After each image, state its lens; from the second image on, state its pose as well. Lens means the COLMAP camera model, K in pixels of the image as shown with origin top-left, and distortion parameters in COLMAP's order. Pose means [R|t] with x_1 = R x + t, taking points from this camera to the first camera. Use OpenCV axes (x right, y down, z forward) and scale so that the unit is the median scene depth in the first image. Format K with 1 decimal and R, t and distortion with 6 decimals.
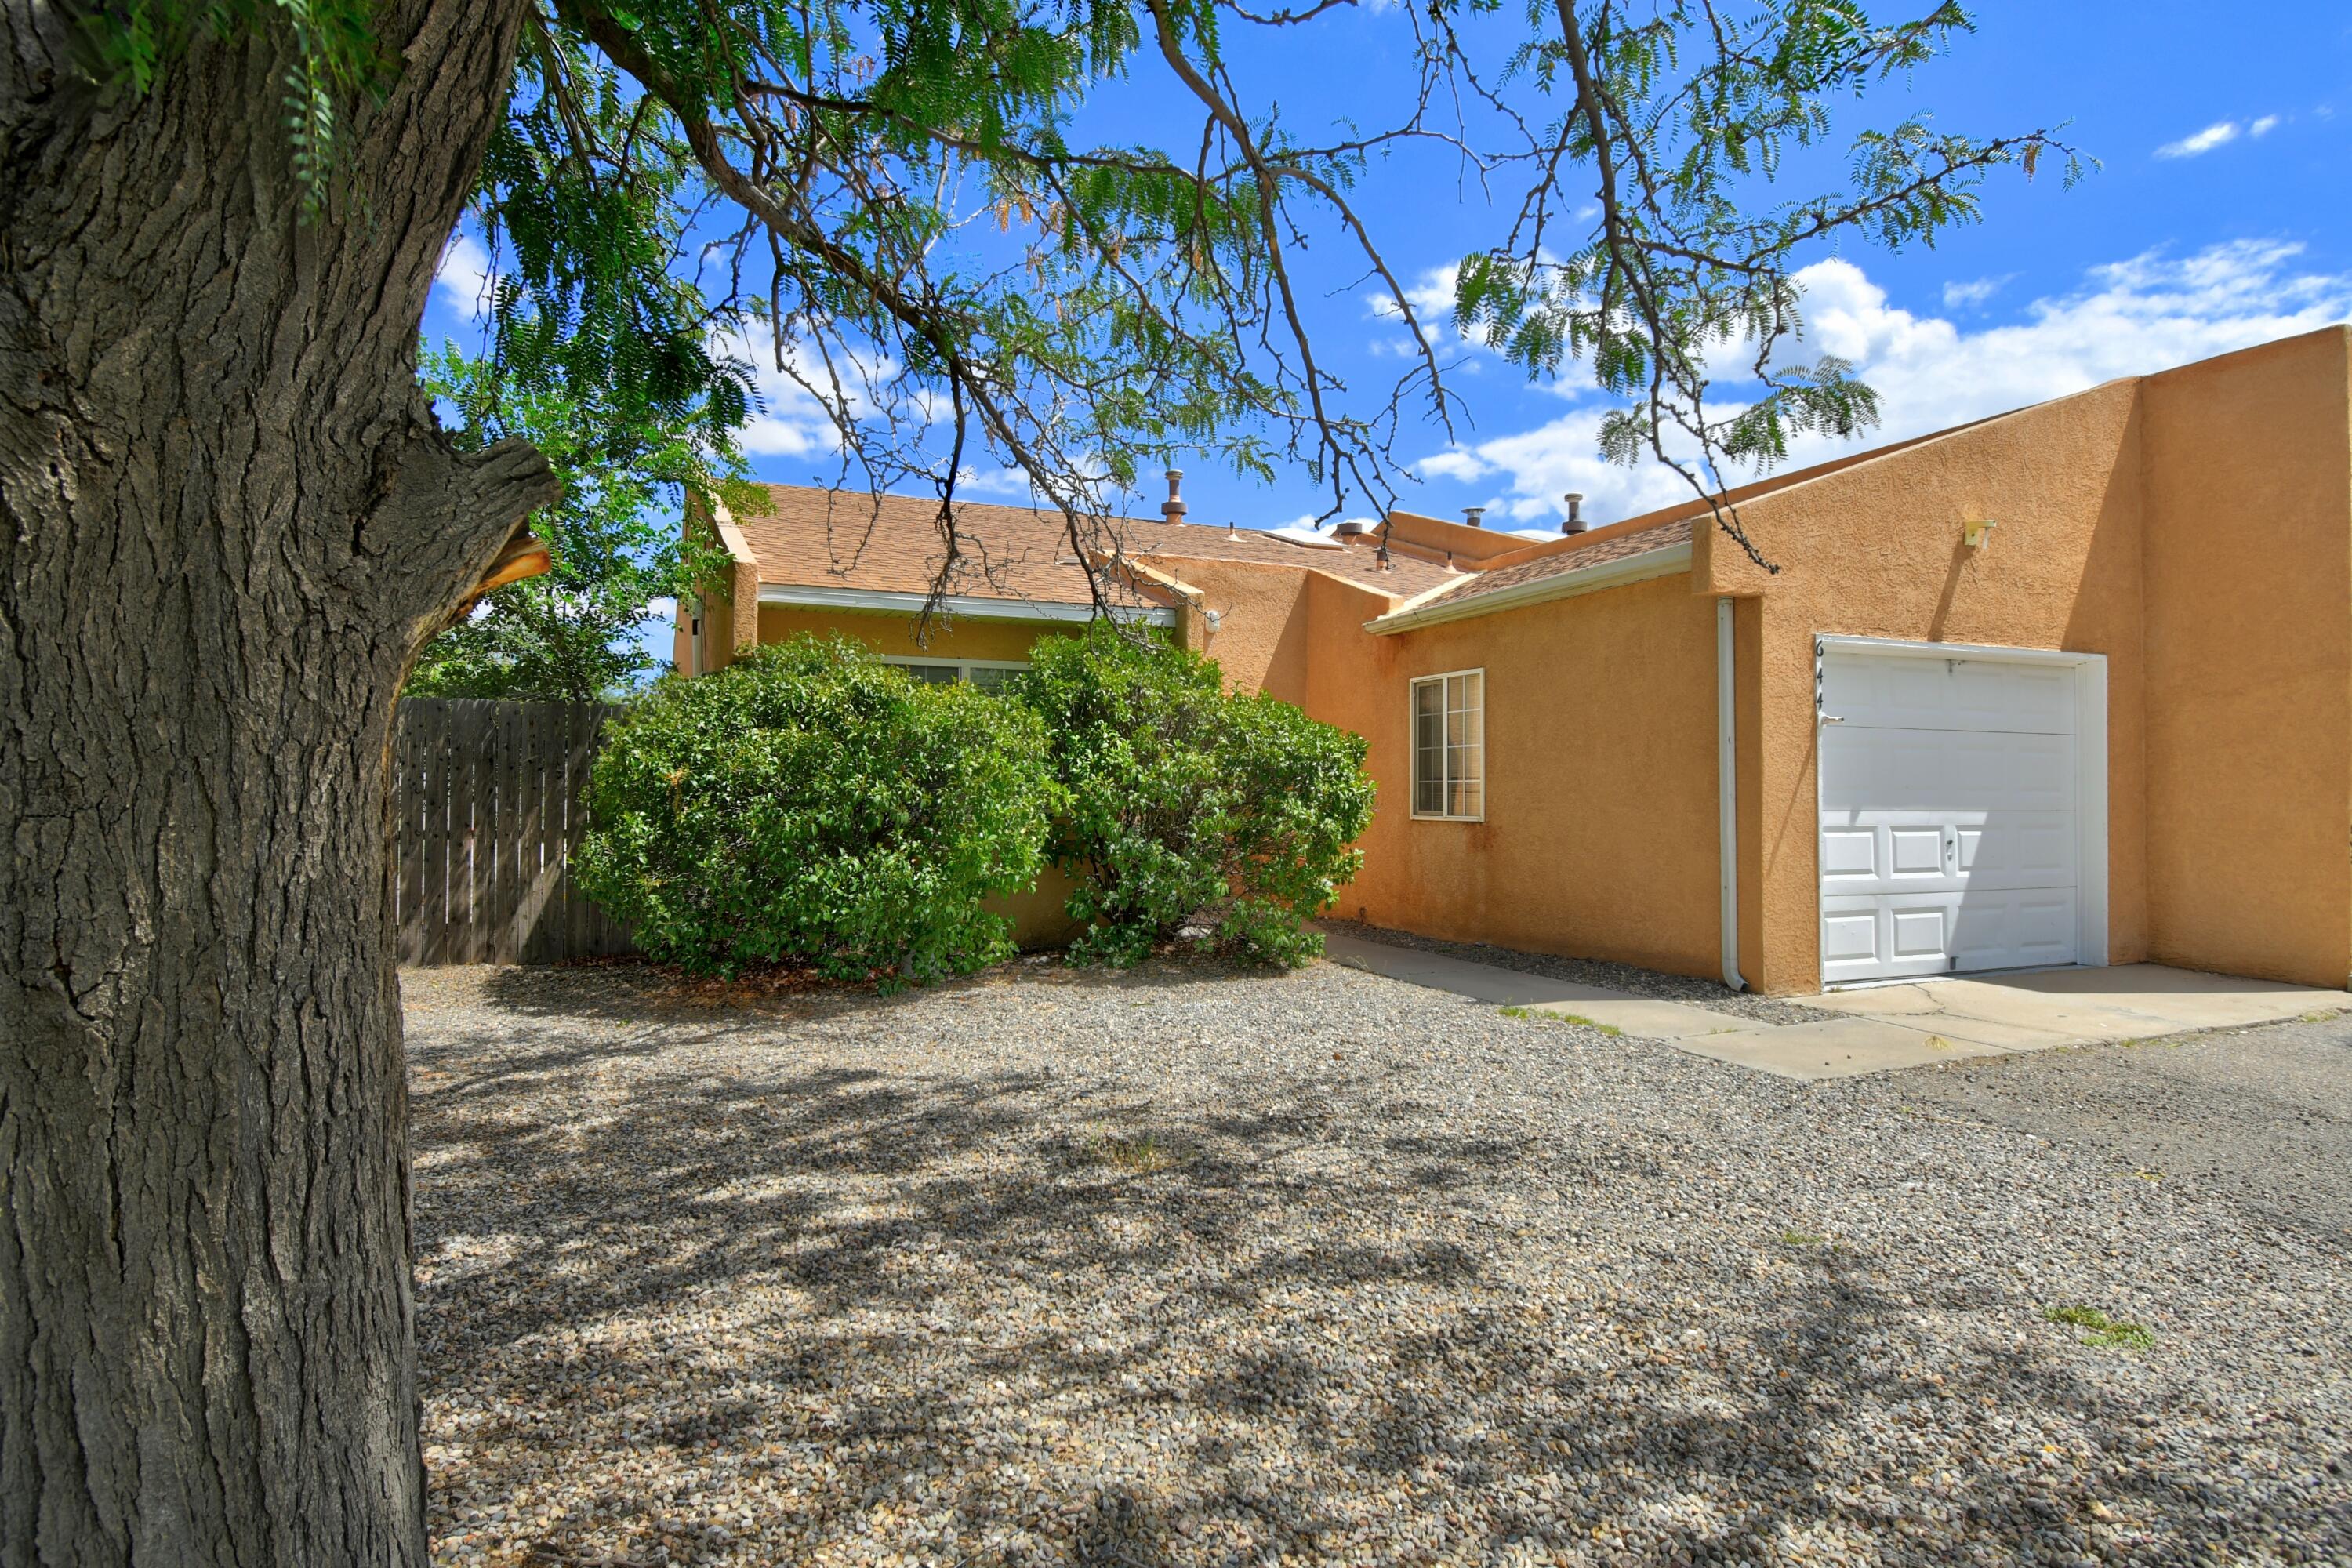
lens RADIAL K [[1260.8, 0, 1176.9], [0, 1260.8, 790.2], [0, 0, 1]] dist [-0.003924, -0.000437]
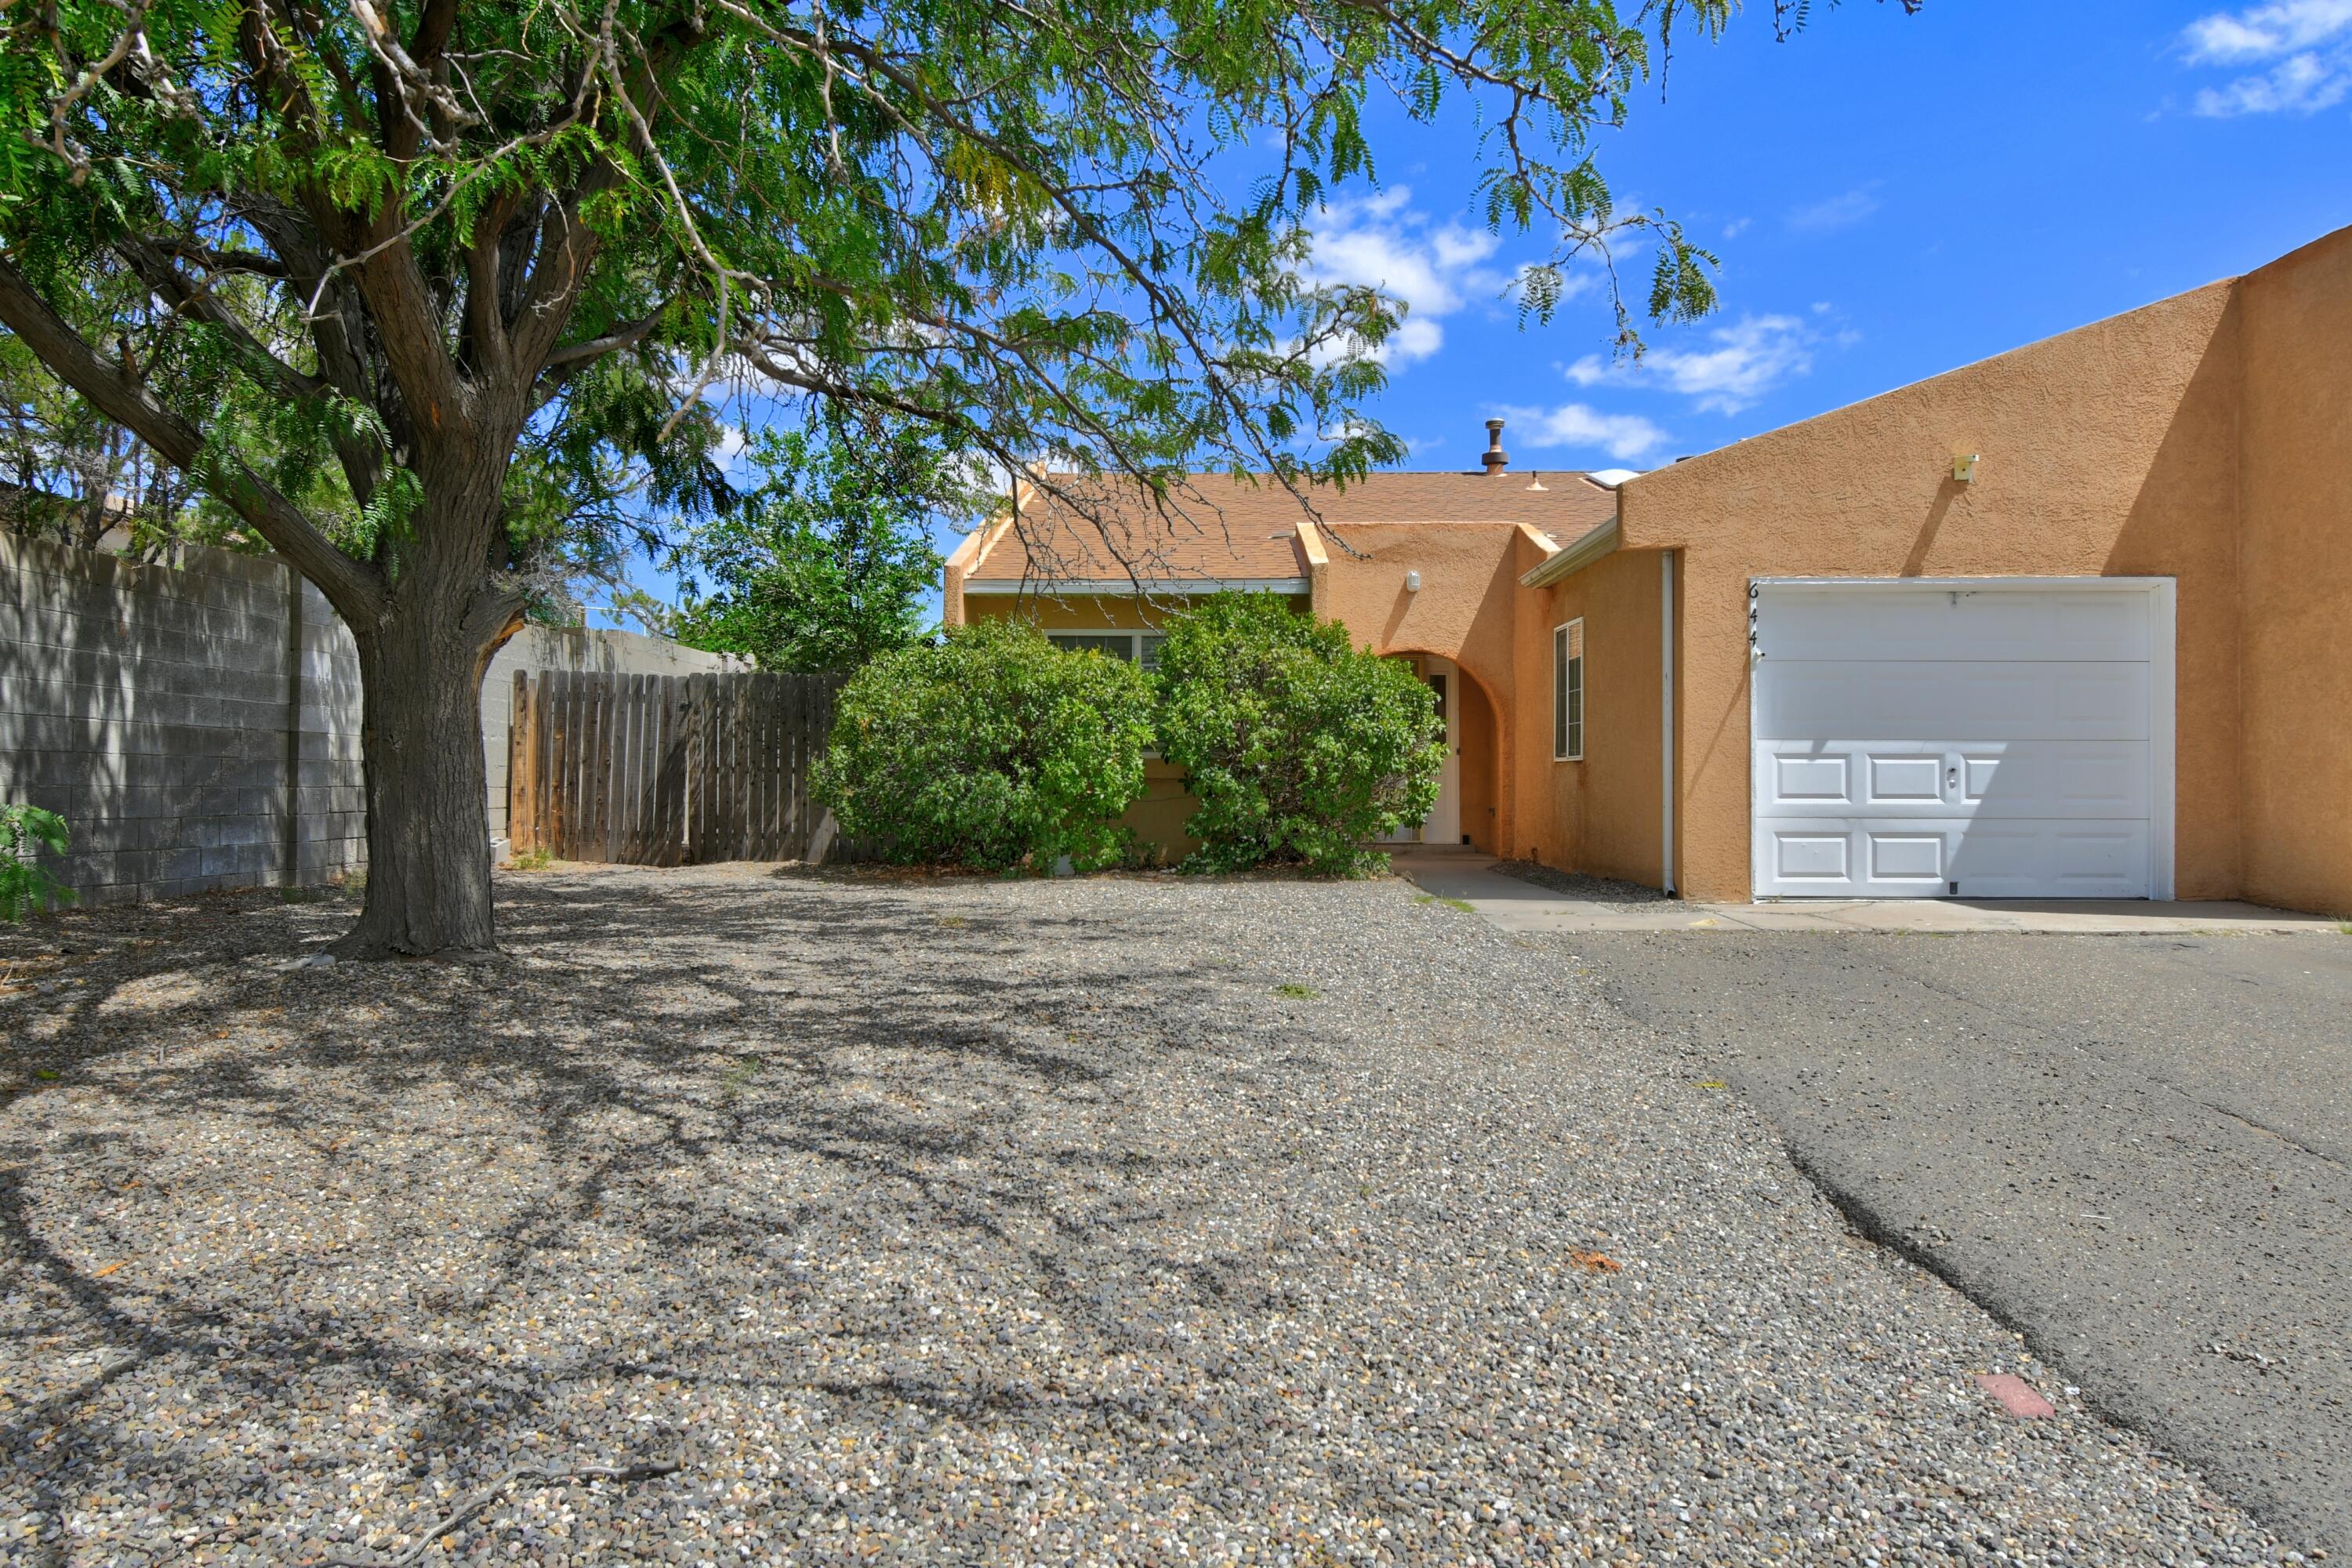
lens RADIAL K [[1511.6, 0, 1174.3], [0, 1511.6, 780.1], [0, 0, 1]] dist [0.003180, -0.000213]
pose [[0.915959, -0.000606, -0.401271, 0.530146], [0.003039, 0.999981, 0.005427, 0.040983], [0.401260, -0.006190, 0.915943, -0.383872]]
